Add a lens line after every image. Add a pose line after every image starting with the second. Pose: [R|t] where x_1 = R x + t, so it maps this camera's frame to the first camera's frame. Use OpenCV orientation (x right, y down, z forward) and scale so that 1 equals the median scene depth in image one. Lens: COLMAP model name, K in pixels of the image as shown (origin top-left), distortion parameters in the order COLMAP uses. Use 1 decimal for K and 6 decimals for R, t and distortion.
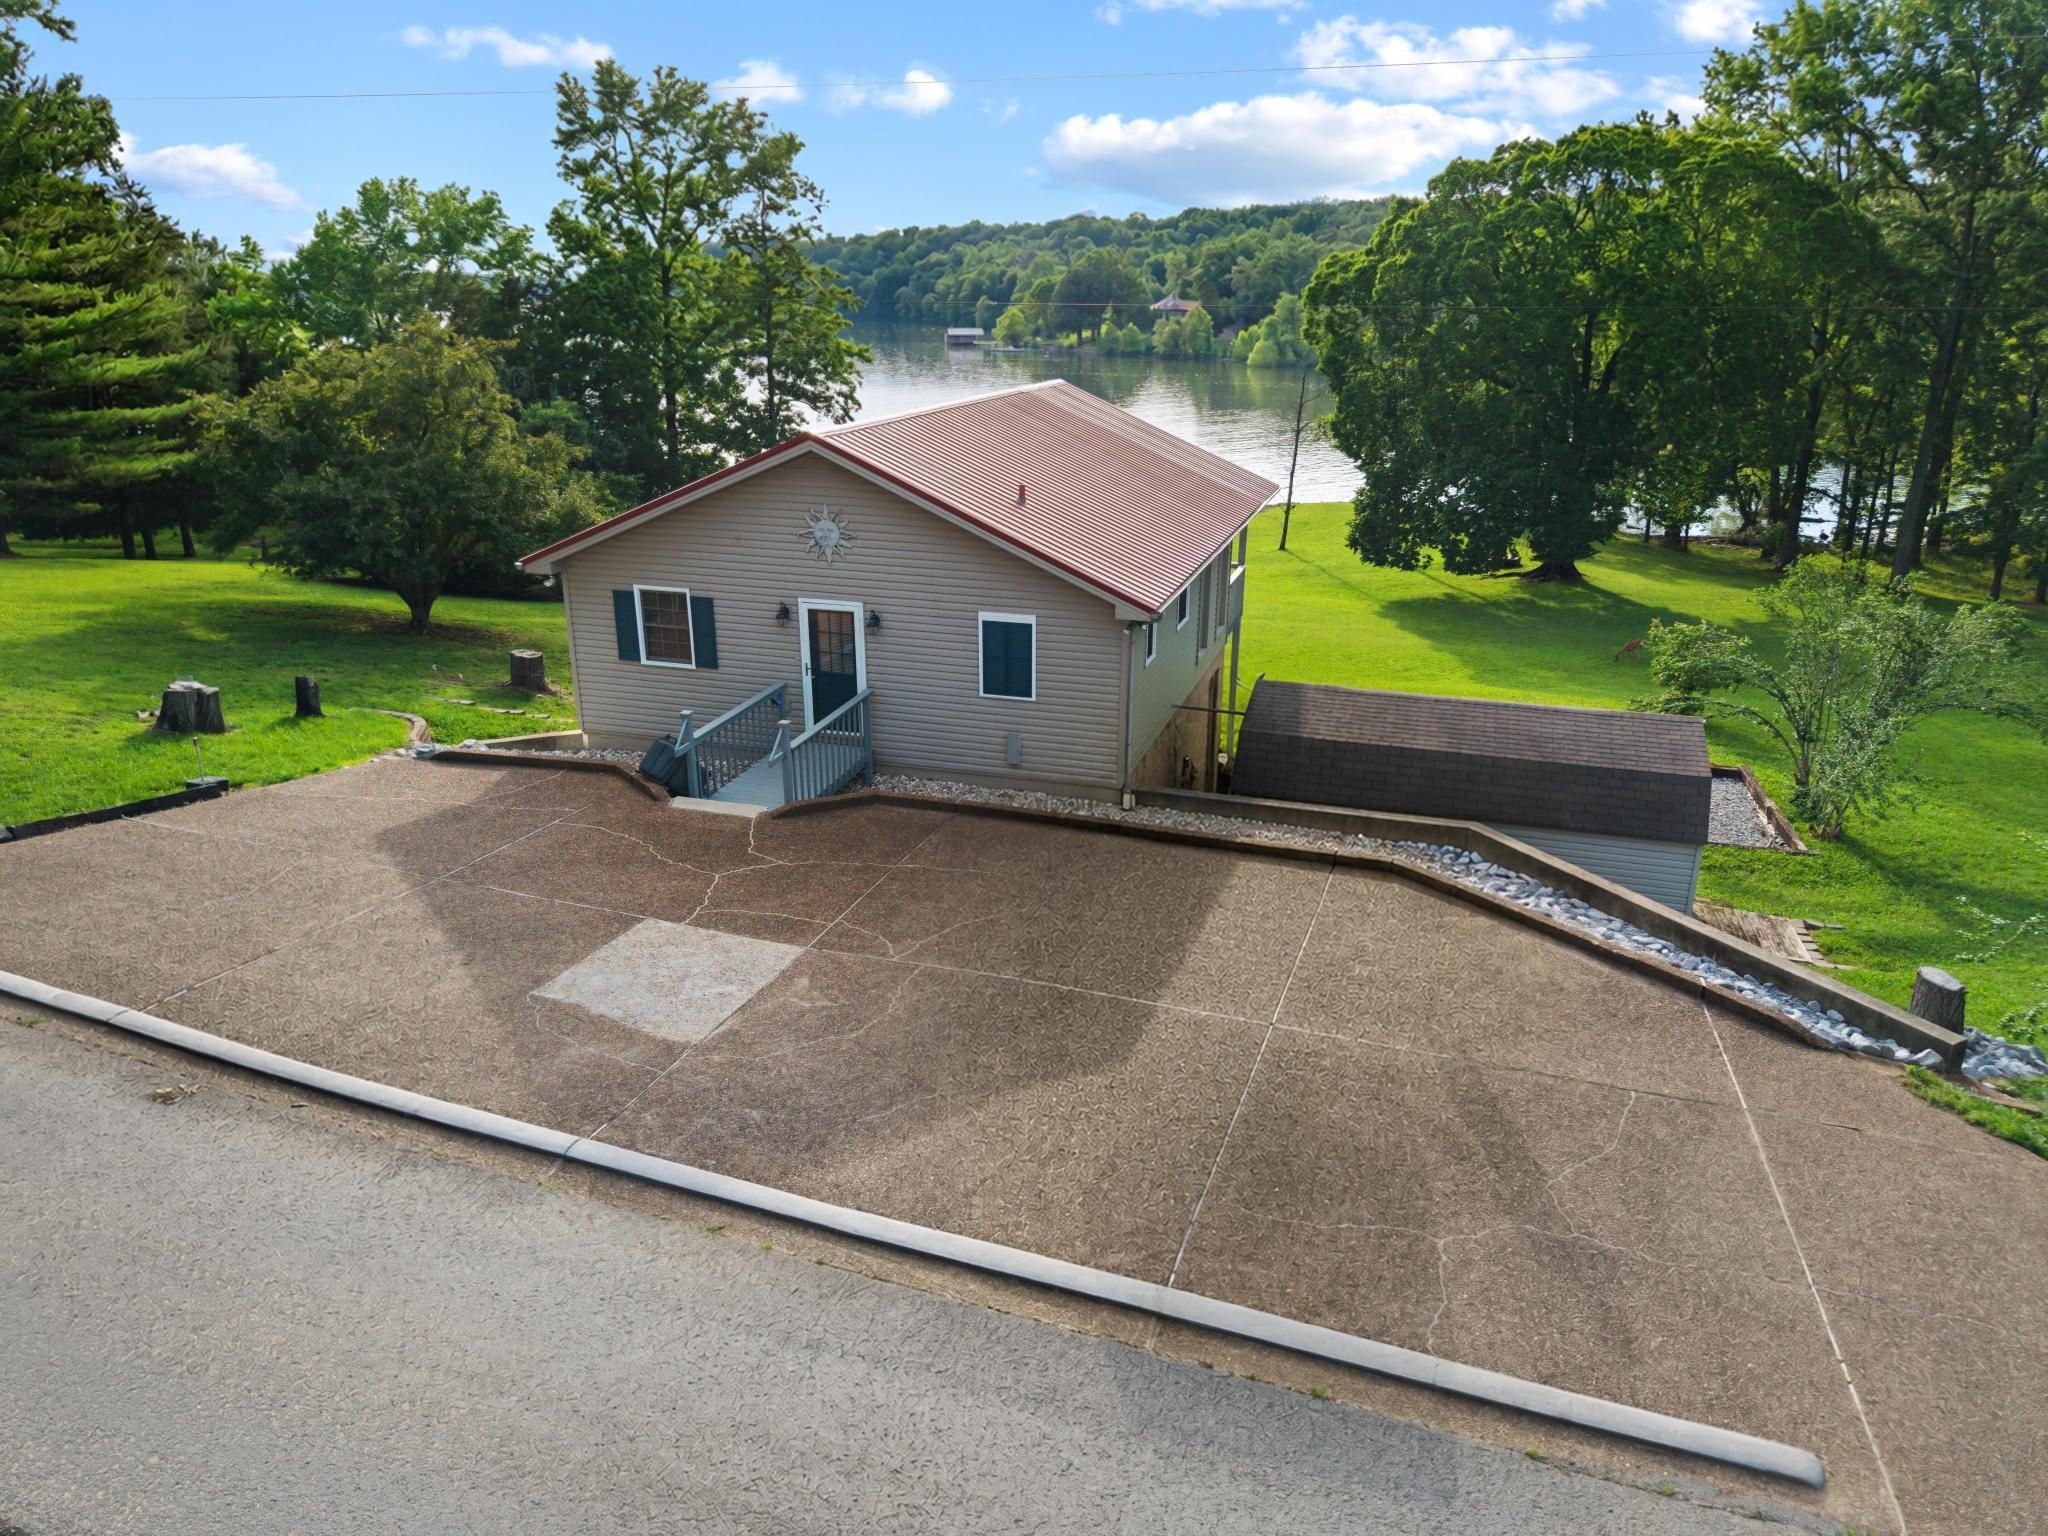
lens RADIAL K [[1443.5, 0, 1024.0], [0, 1443.5, 768.0], [0, 0, 1]] dist [0.152589, 0.001391]
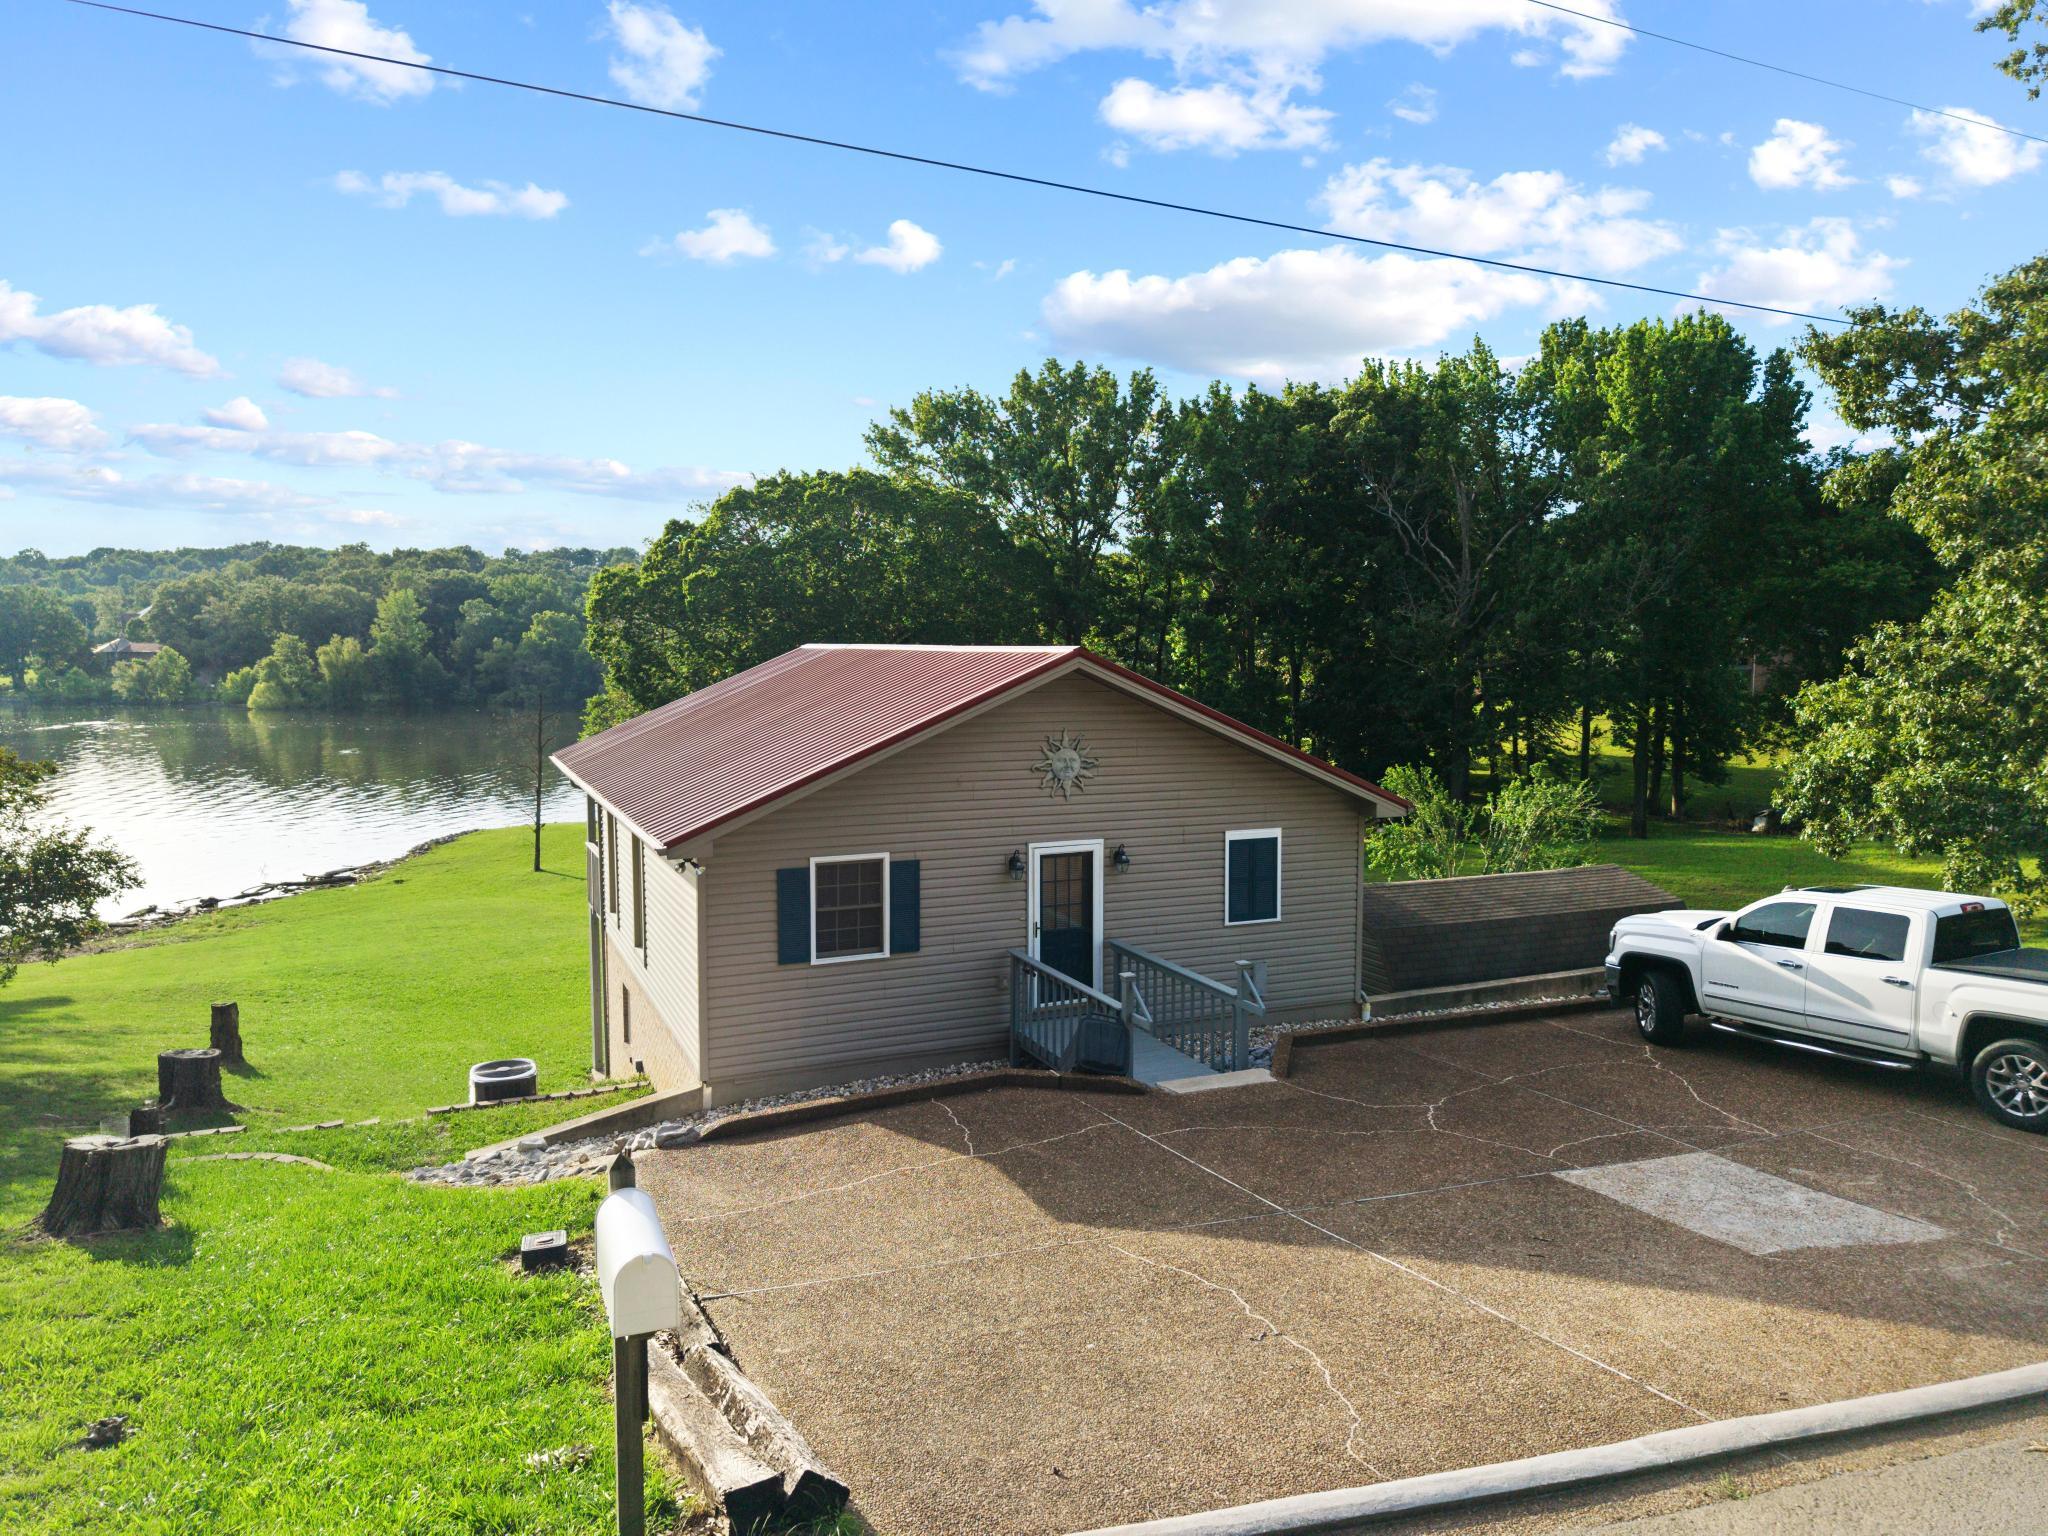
lens RADIAL K [[1445.0, 0, 1024.0], [0, 1445.0, 768.0], [0, 0, 1]] dist [0.008398, 0.001024]
pose [[0.721102, -0.065891, 0.689688, -0.669996], [0.223661, 0.964308, -0.141721, -0.042204], [-0.655734, 0.256452, 0.710102, 0.387955]]
